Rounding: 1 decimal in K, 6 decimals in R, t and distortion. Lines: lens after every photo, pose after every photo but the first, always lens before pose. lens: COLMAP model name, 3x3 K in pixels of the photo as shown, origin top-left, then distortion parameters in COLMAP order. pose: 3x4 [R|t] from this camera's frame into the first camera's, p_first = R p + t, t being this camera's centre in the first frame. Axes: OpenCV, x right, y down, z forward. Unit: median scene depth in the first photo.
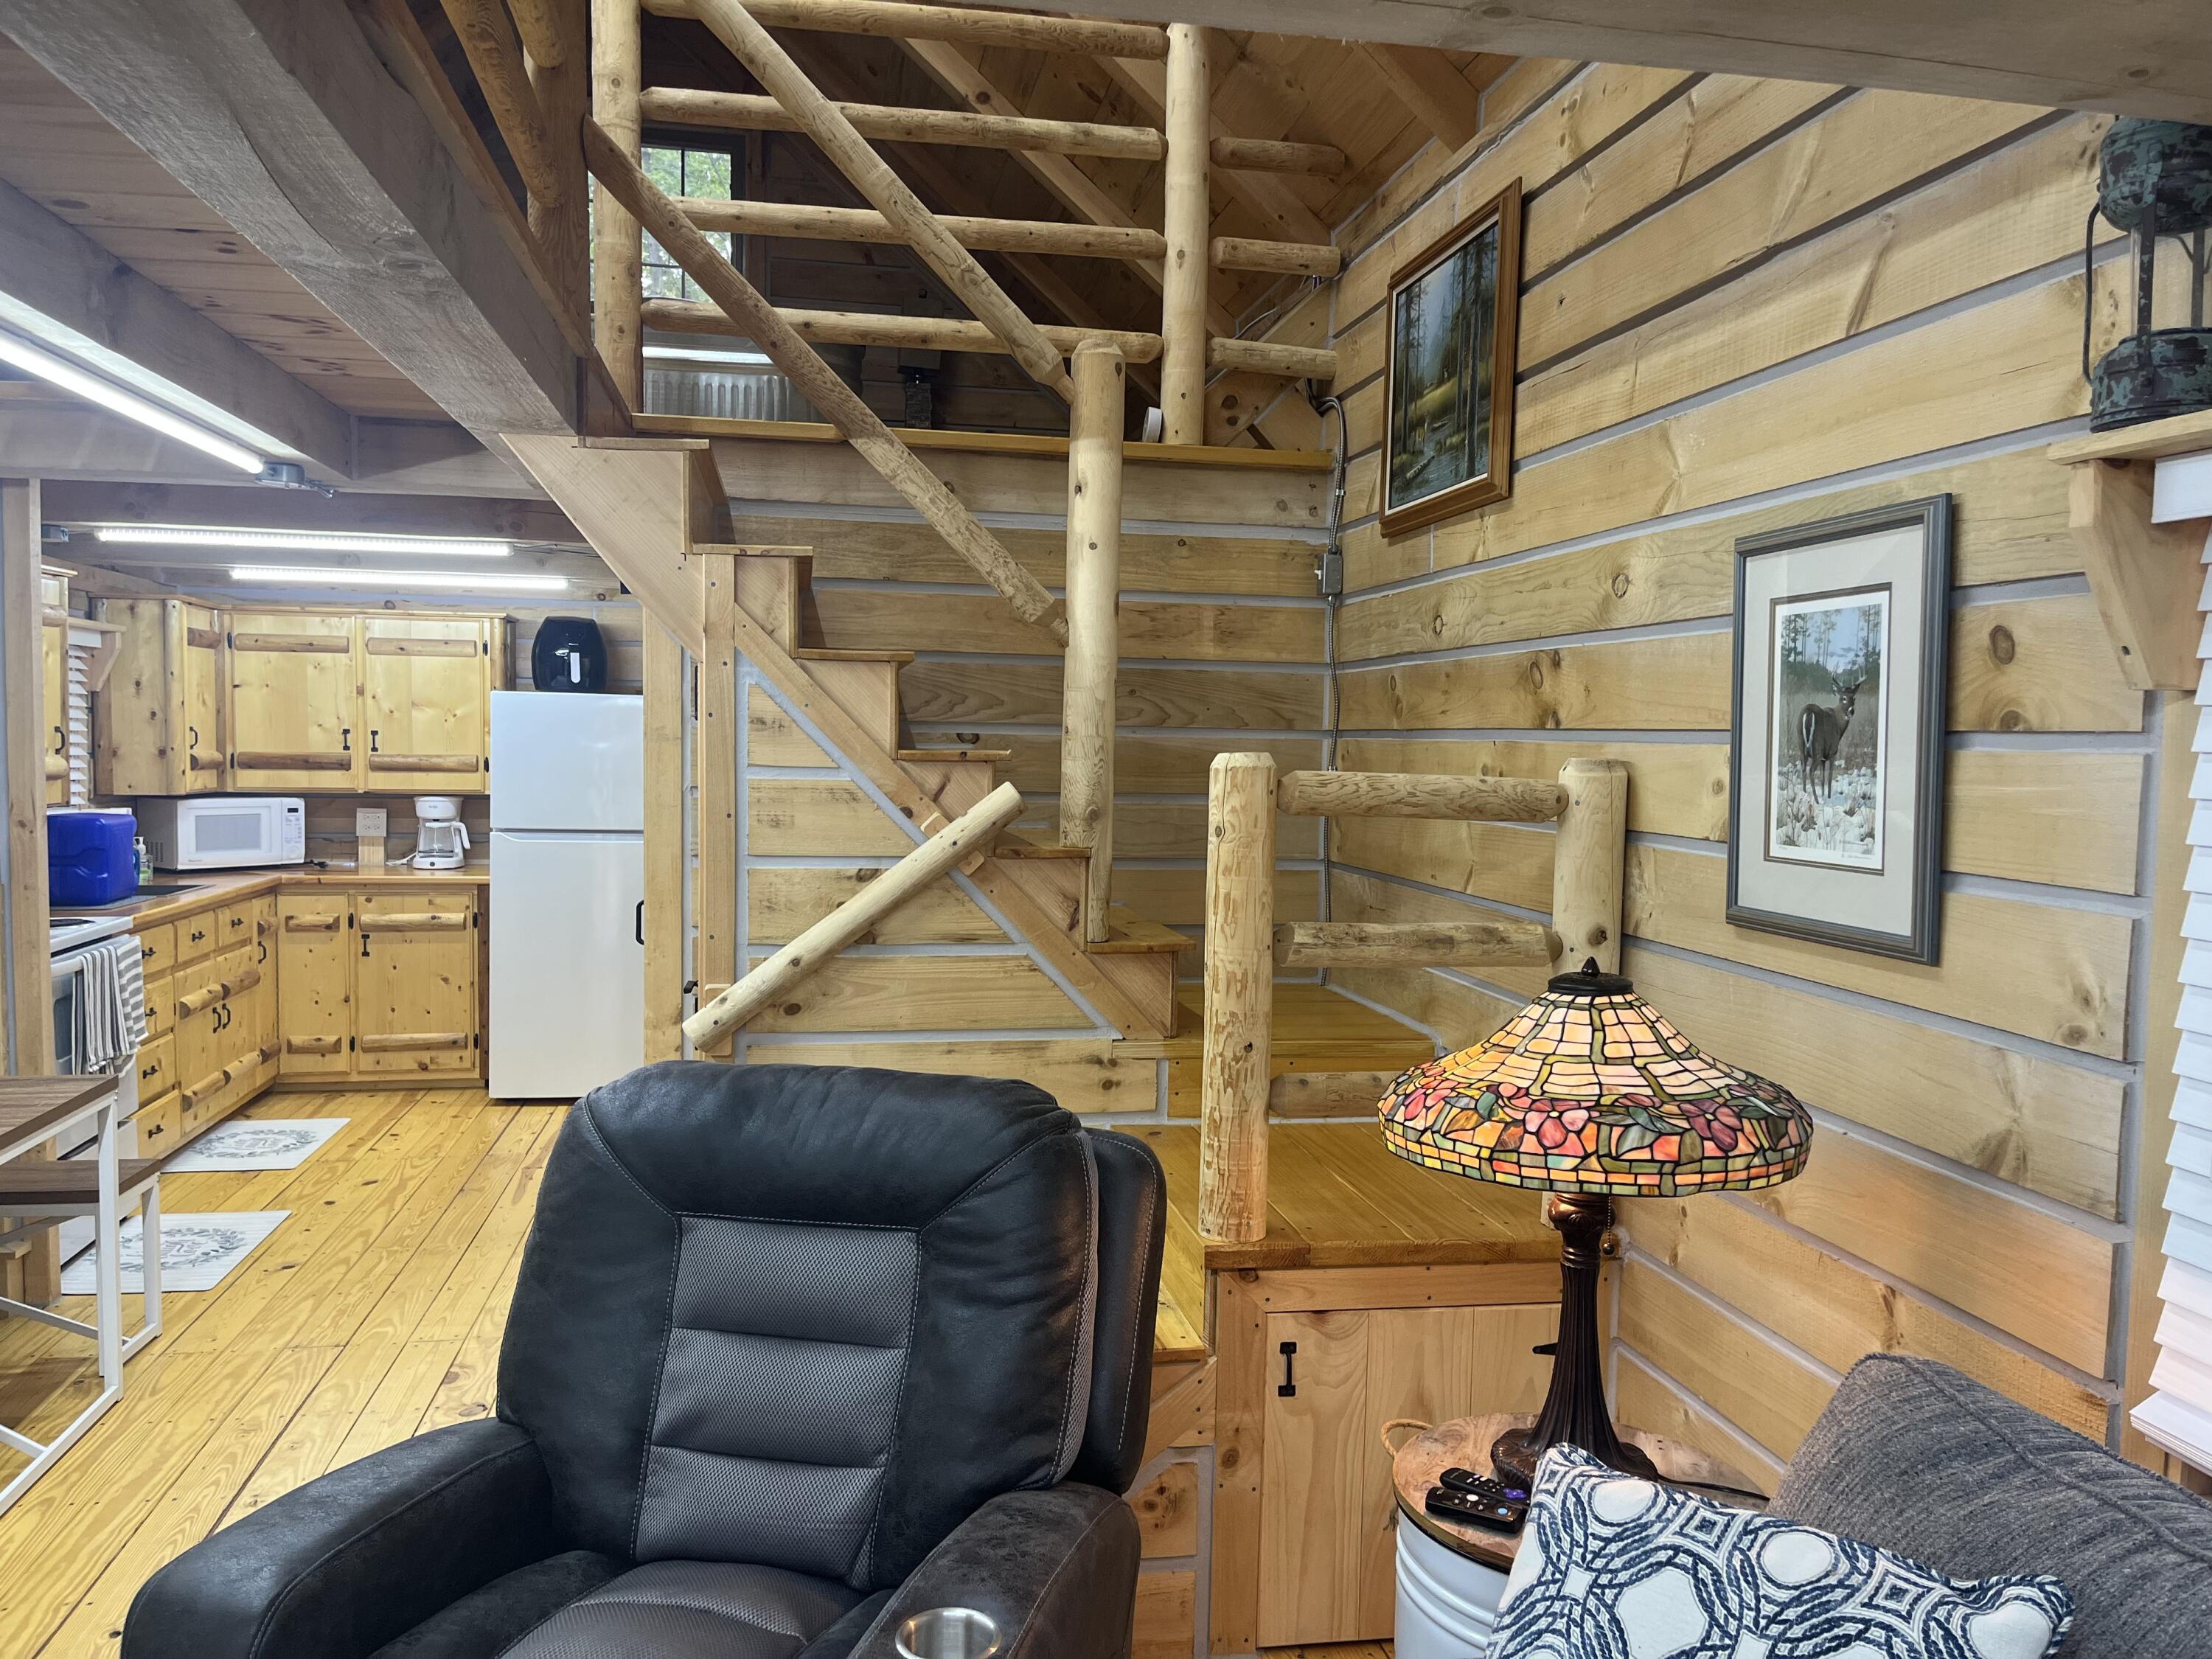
lens RADIAL K [[1671.6, 0, 1123.8], [0, 1671.6, 841.3], [0, 0, 1]] dist [0.069883, -0.090401]
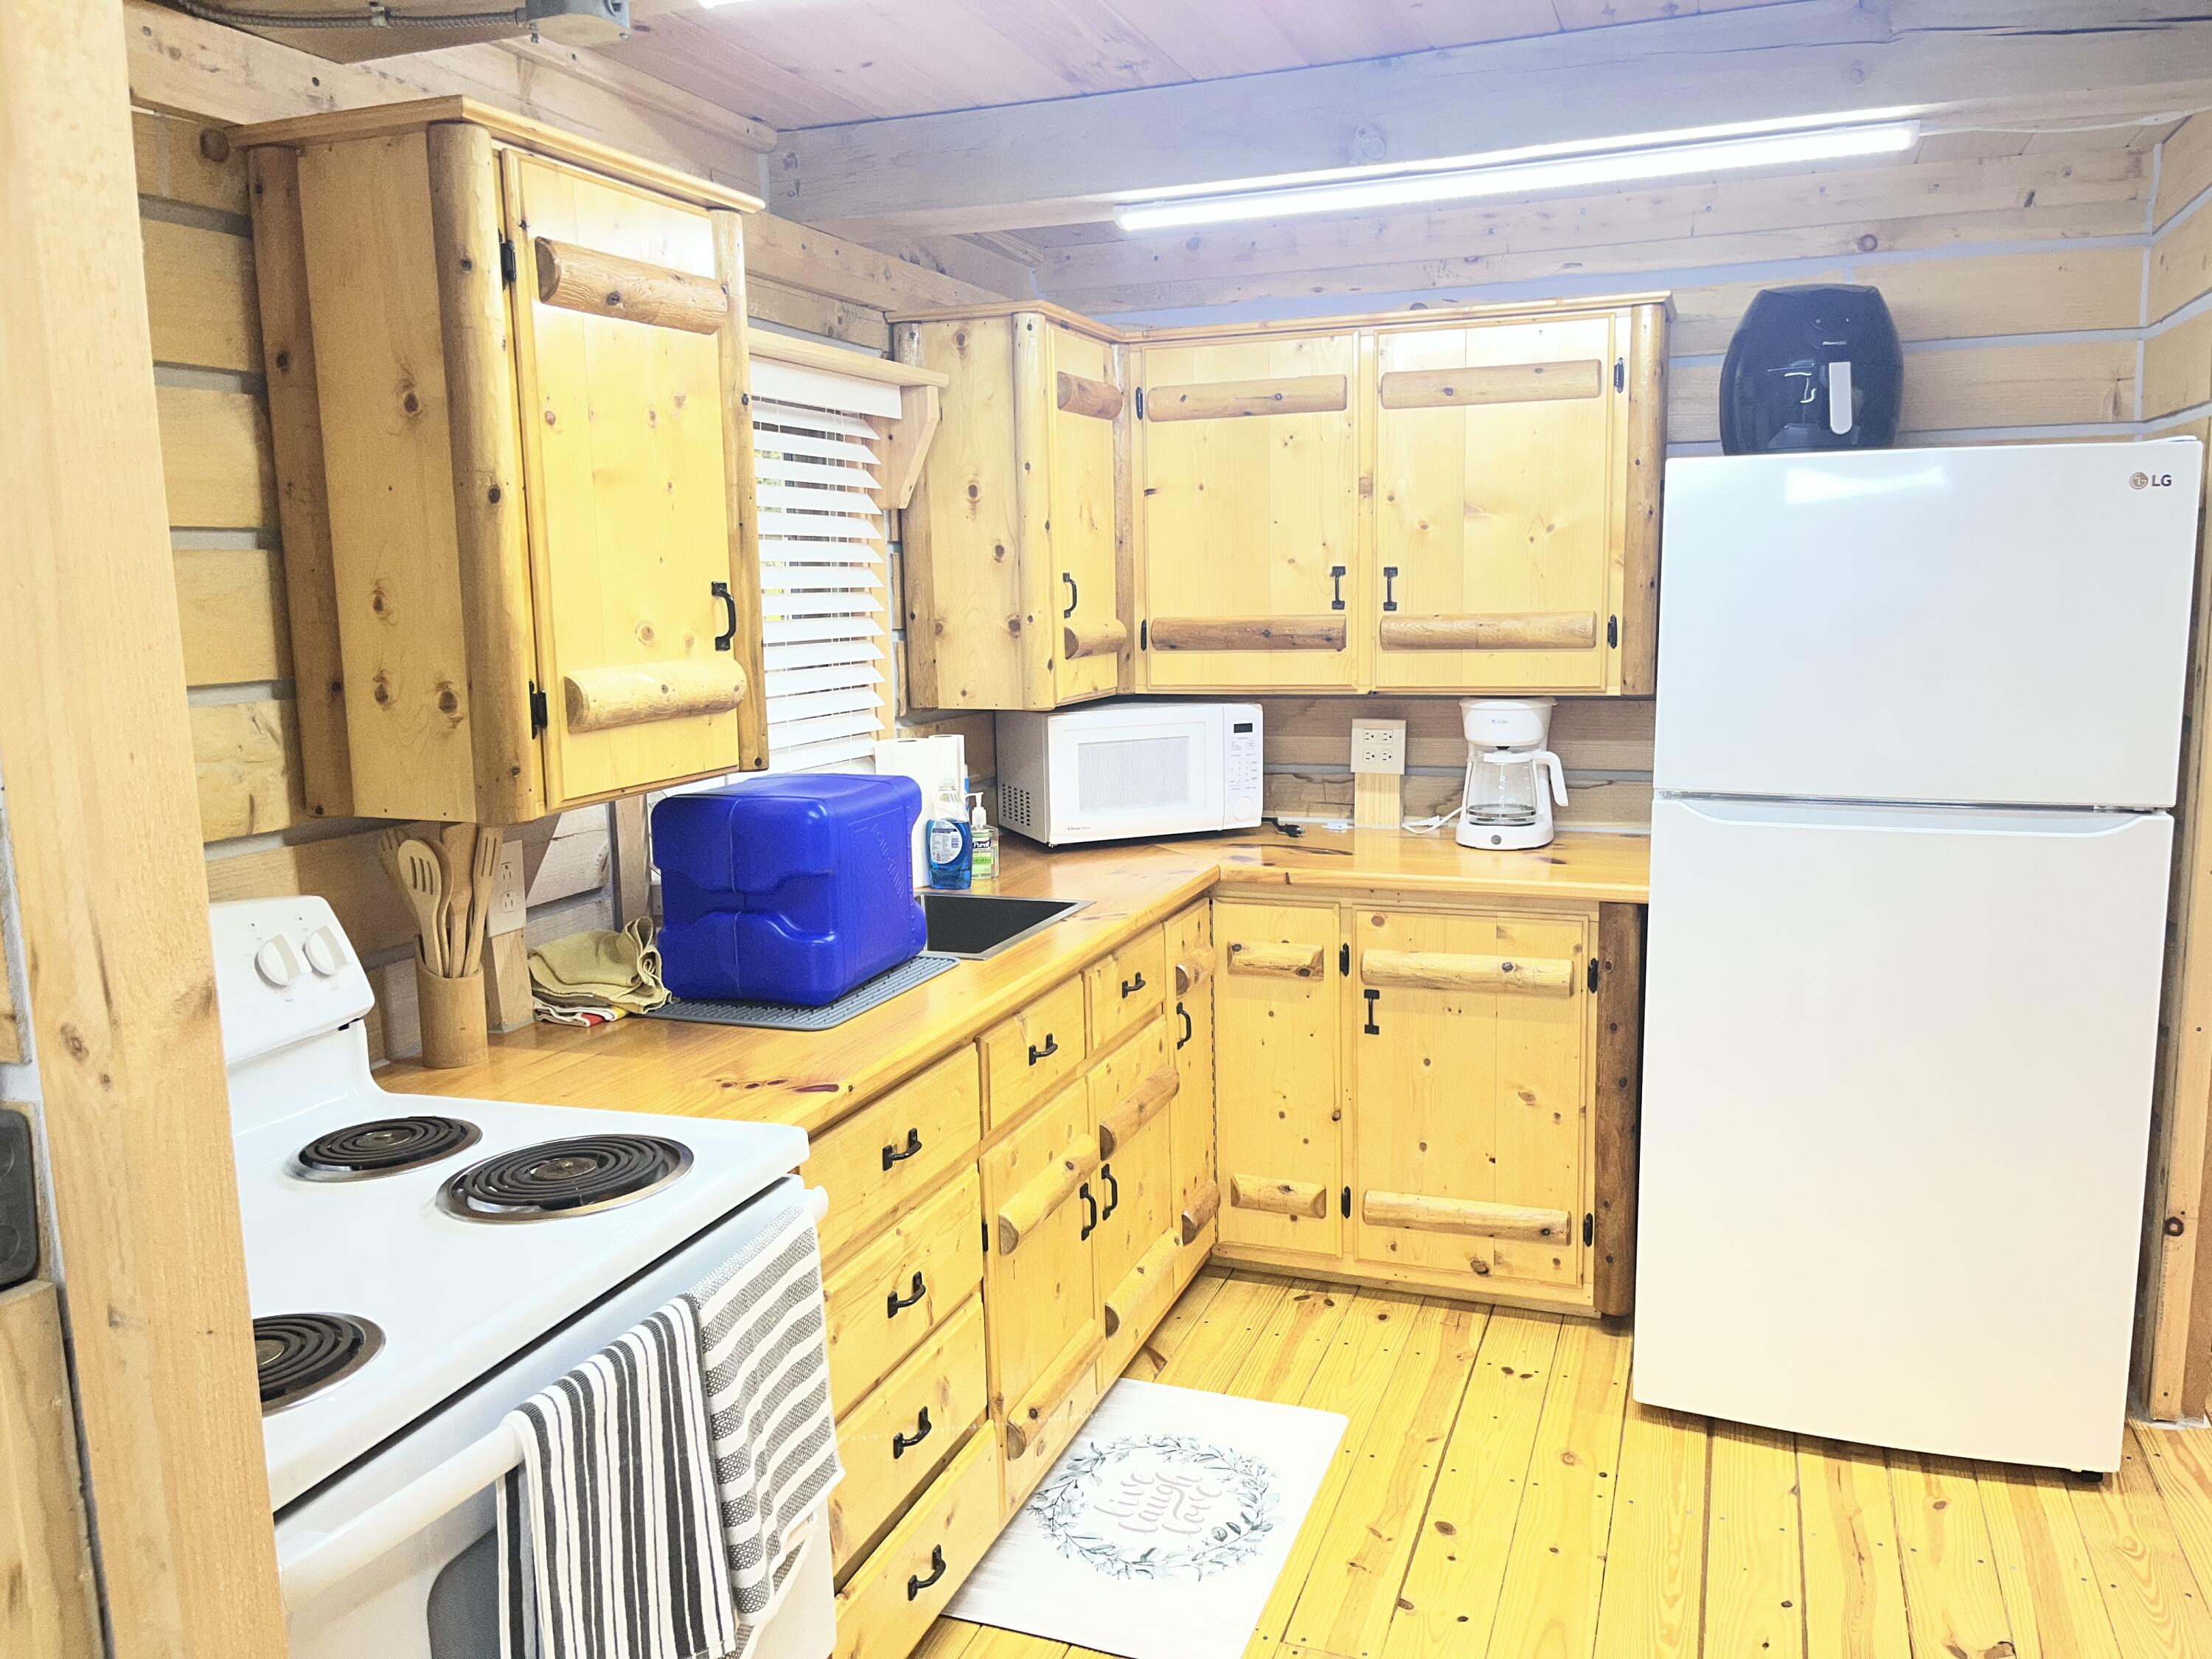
lens RADIAL K [[1671.6, 0, 1113.5], [0, 1671.6, 826.7], [0, 0, 1]] dist [0.069883, -0.090401]
pose [[0.854762, 0.046155, -0.516963, -0.528195], [0.001412, 0.995828, 0.091244, -0.072196], [0.519018, -0.078722, 0.851131, 1.103114]]
